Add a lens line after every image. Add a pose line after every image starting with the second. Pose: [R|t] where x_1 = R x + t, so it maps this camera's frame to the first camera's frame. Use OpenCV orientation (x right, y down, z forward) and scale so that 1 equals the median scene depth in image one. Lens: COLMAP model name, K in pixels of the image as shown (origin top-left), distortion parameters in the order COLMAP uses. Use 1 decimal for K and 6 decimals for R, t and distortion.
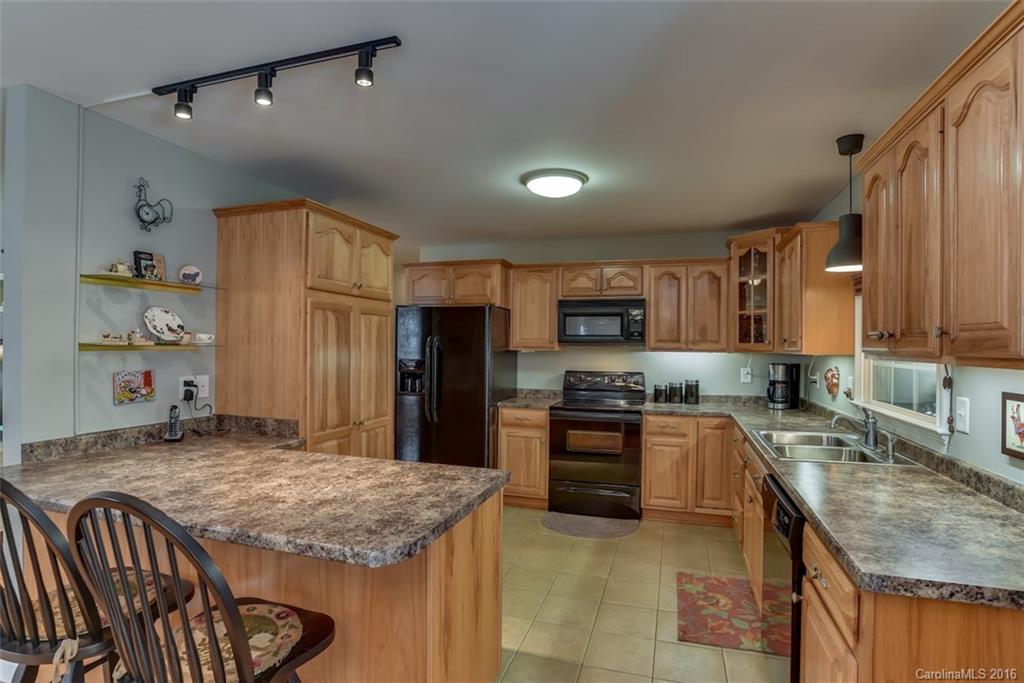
lens RADIAL K [[498.0, 0, 512.0], [0, 498.0, 341.5], [0, 0, 1]] dist [0.000029, 0.000024]
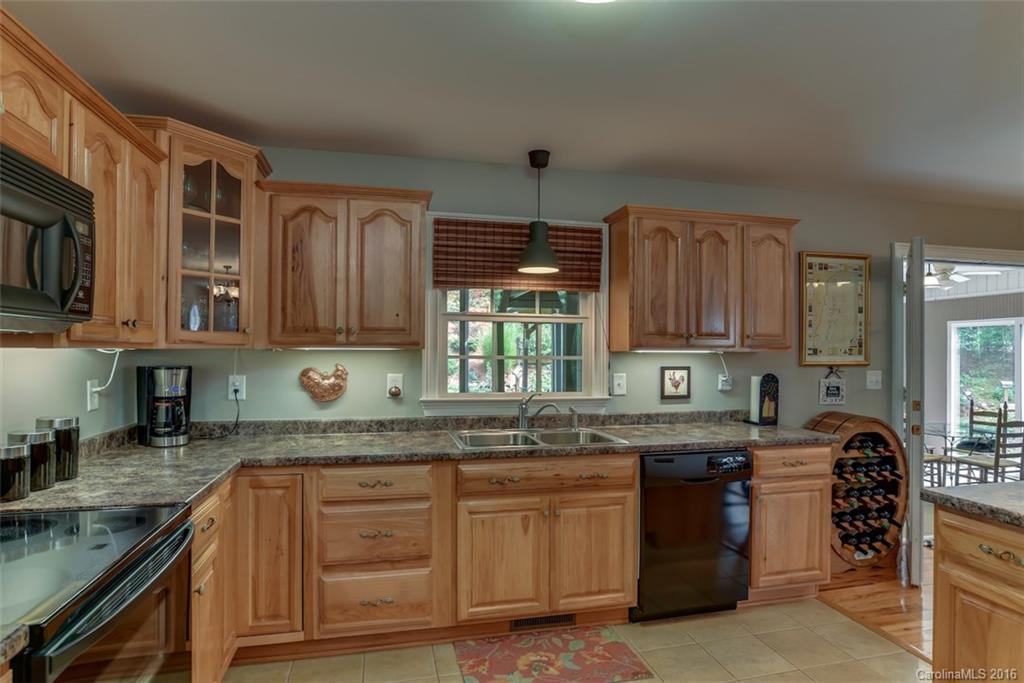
lens RADIAL K [[541.7, 0, 512.0], [0, 541.7, 341.5], [0, 0, 1]] dist [-0.178145, -0.000127]
pose [[-0.522658, -0.006973, 0.852514, -0.253385], [-0.017082, 0.999851, -0.002294, 0.015444], [-0.852371, -0.015762, -0.522700, 1.533498]]
